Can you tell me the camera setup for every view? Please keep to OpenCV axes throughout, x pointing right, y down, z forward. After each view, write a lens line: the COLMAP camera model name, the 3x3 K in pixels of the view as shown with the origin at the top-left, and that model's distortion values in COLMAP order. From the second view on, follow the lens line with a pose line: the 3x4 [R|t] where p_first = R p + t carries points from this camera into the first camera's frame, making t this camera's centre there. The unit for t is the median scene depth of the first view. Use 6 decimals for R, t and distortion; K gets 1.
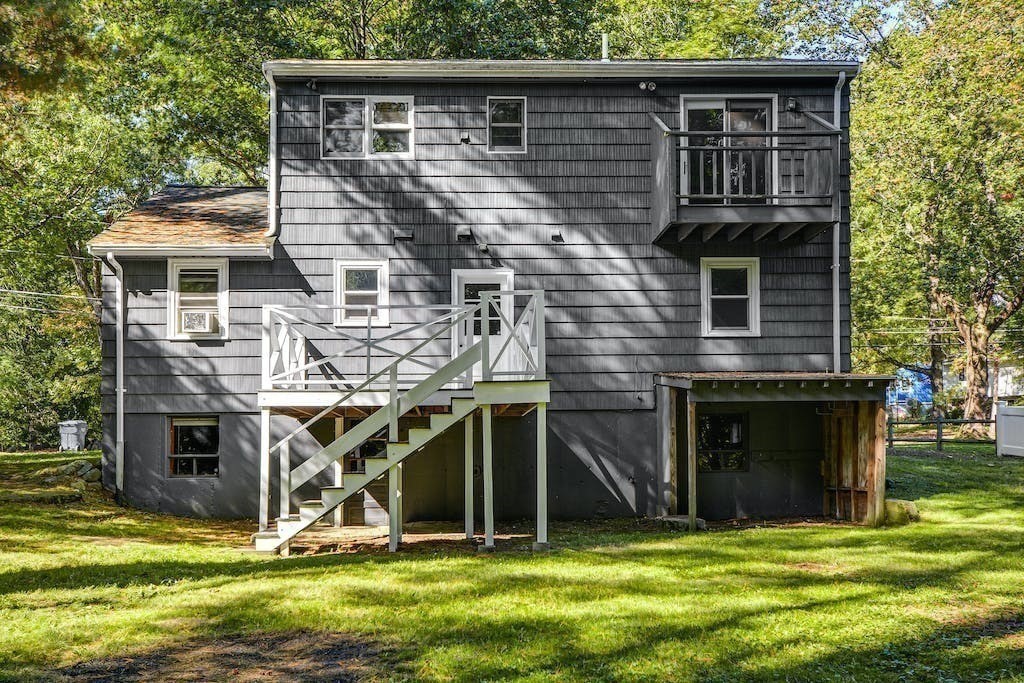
lens RADIAL K [[468.2, 0, 515.7], [0, 468.2, 340.6], [0, 0, 1]] dist [-0.003135, -0.001407]
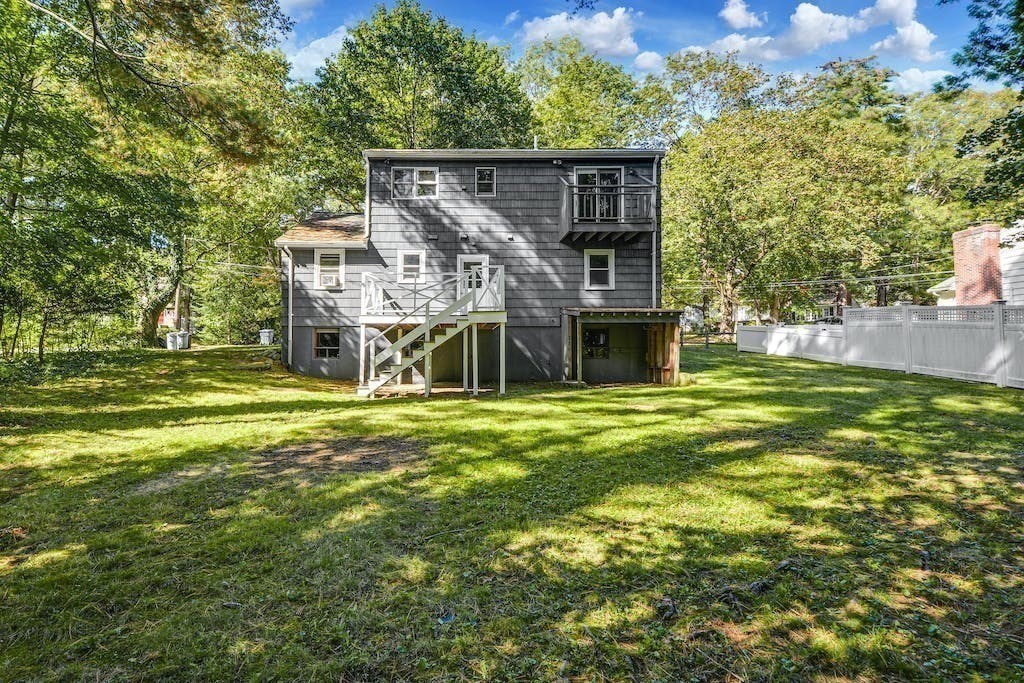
lens RADIAL K [[468.2, 0, 509.8], [0, 468.2, 337.3], [0, 0, 1]] dist [-0.003135, -0.001407]
pose [[0.999995, 0.002816, 0.001154, 0.083608], [-0.002792, 0.999798, -0.019915, 0.233593], [-0.001210, 0.019912, 0.999801, -0.962046]]
